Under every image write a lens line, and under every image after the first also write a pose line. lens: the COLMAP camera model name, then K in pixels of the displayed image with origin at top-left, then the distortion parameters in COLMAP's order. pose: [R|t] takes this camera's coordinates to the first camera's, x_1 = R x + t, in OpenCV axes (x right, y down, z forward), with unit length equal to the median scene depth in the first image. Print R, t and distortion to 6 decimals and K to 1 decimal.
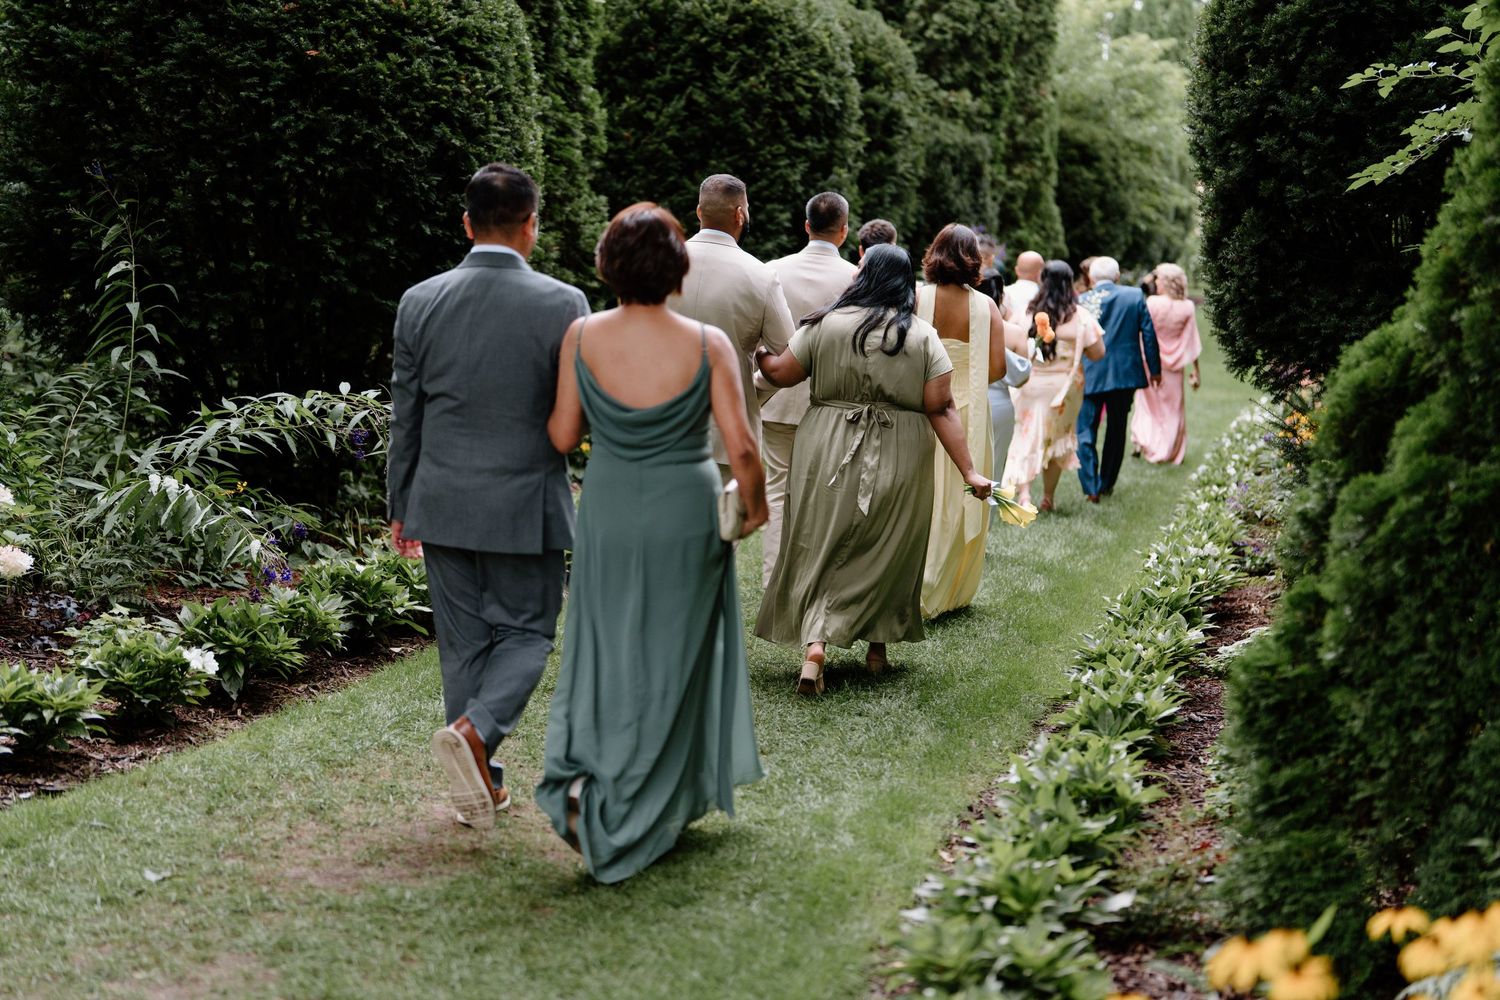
lens RADIAL K [[2079.1, 0, 748.5], [0, 2079.1, 493.3], [0, 0, 1]] dist [0.004548, 0.061619]
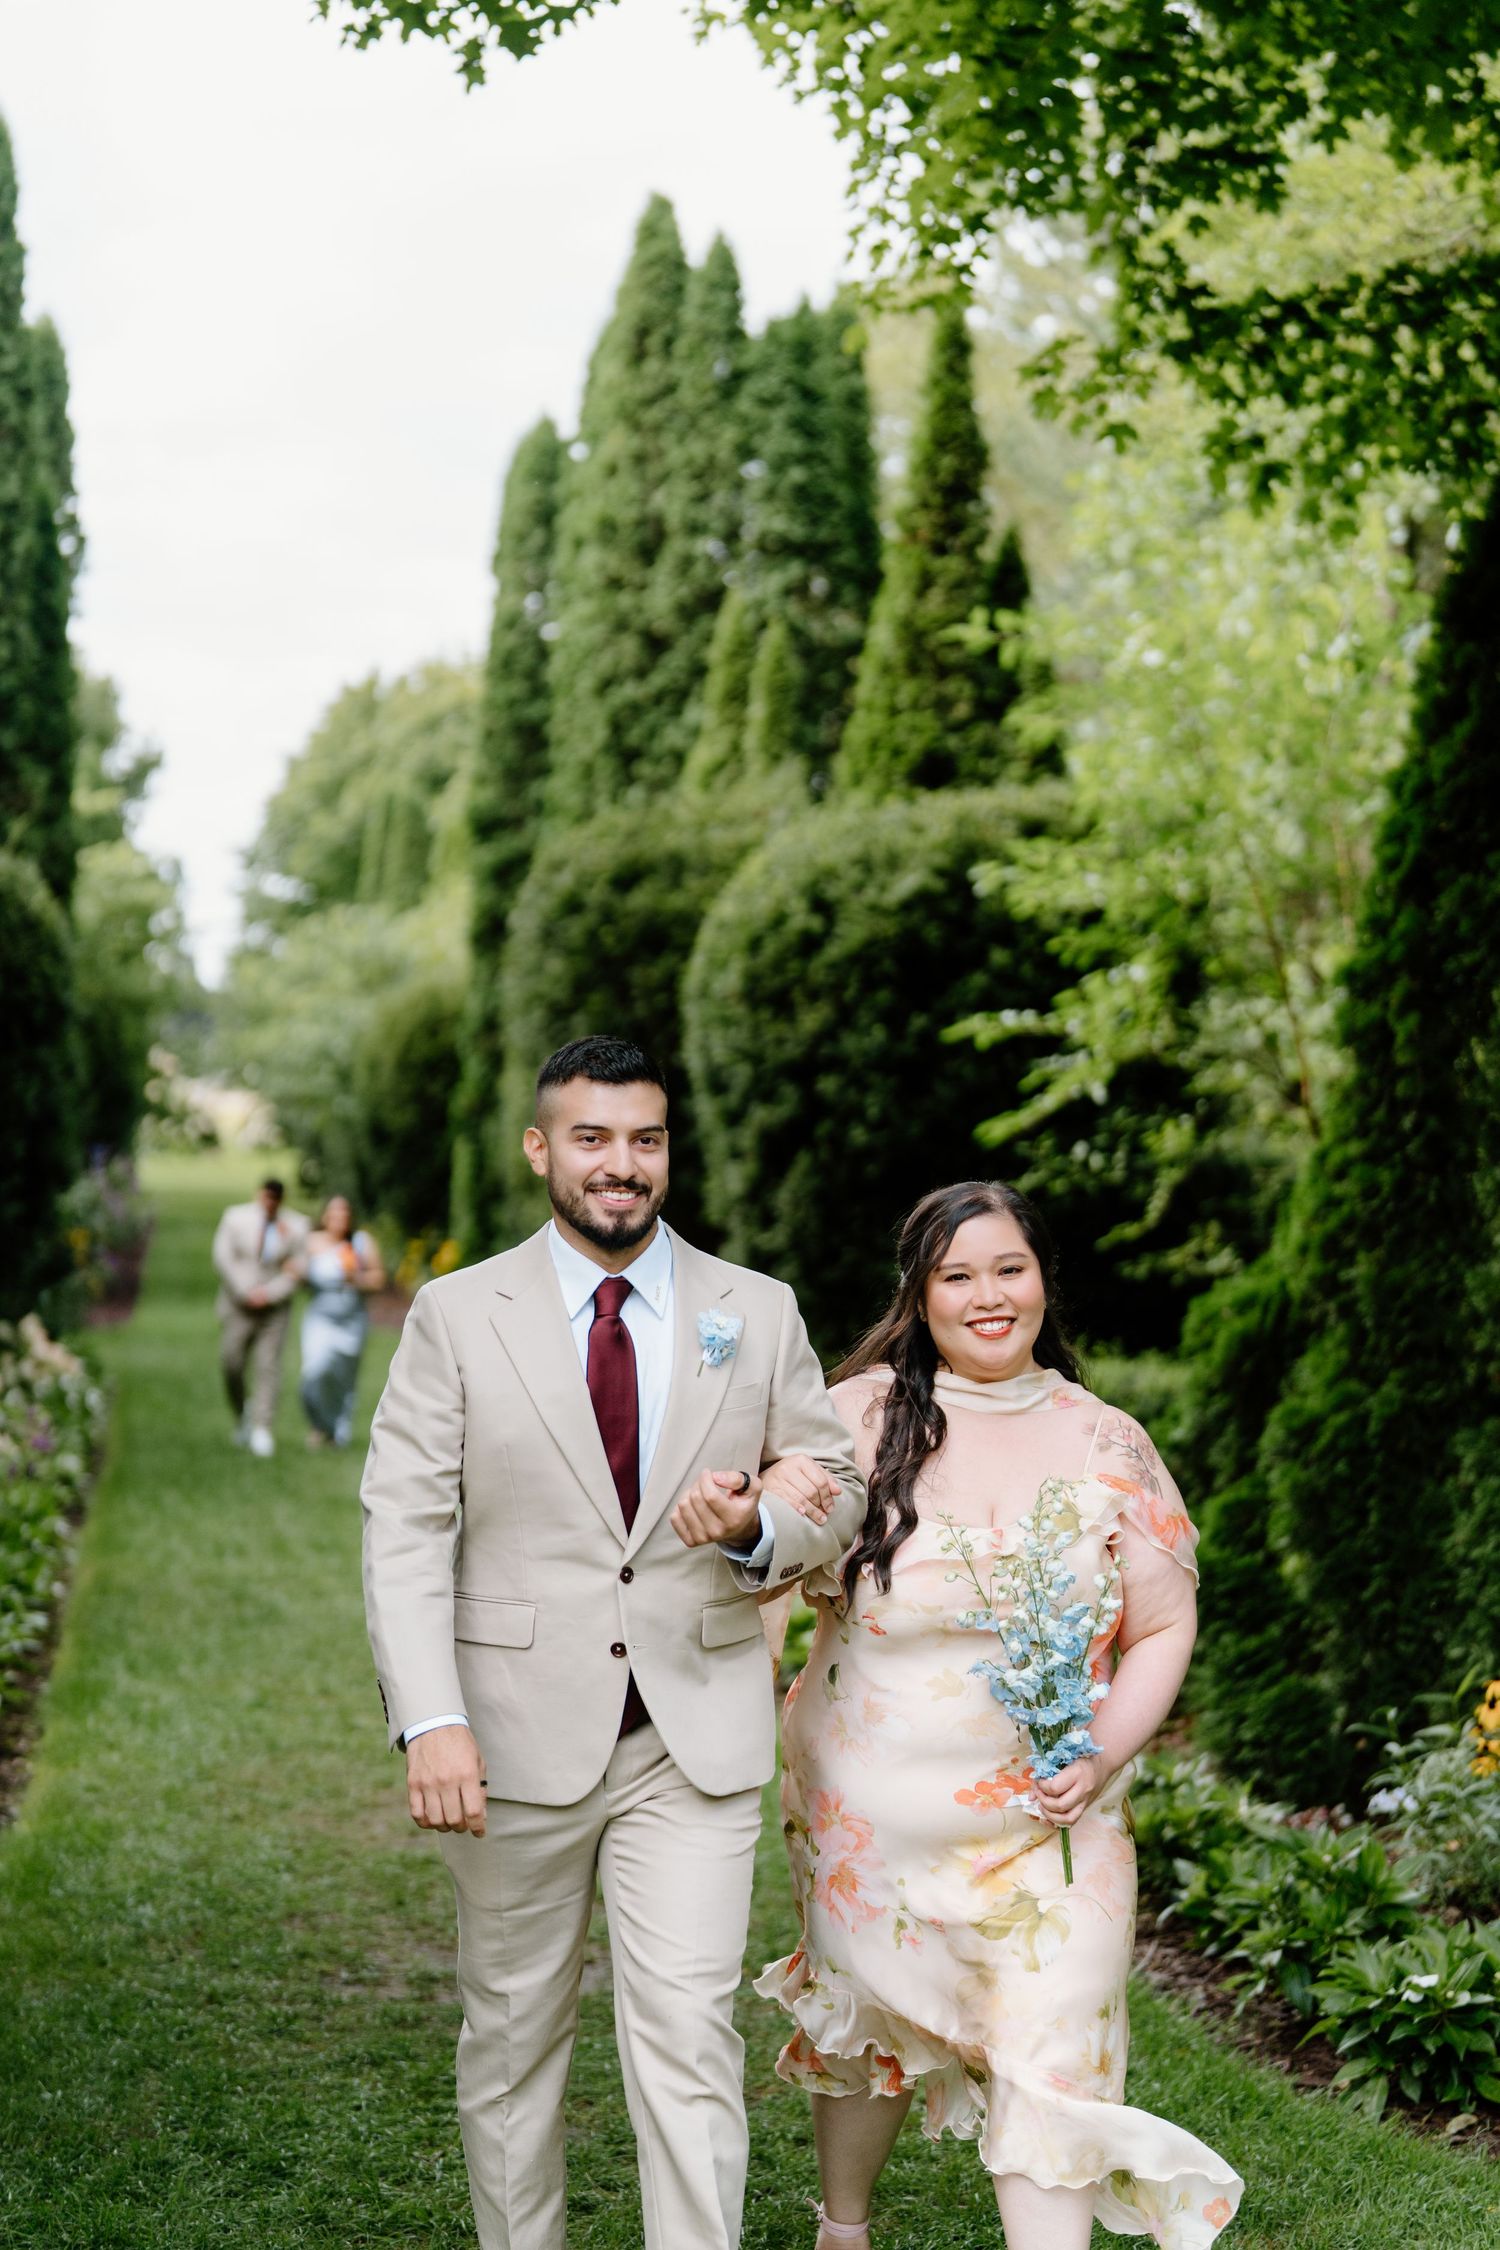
lens RADIAL K [[3329.5, 0, 697.9], [0, 3329.5, 1129.7], [0, 0, 1]] dist [-0.012112, 0.052528]
pose [[0.912834, -0.024727, 0.407582, -0.408940], [0.071850, 0.992317, -0.100716, 0.002893], [-0.401961, 0.121221, 0.907597, -0.347762]]
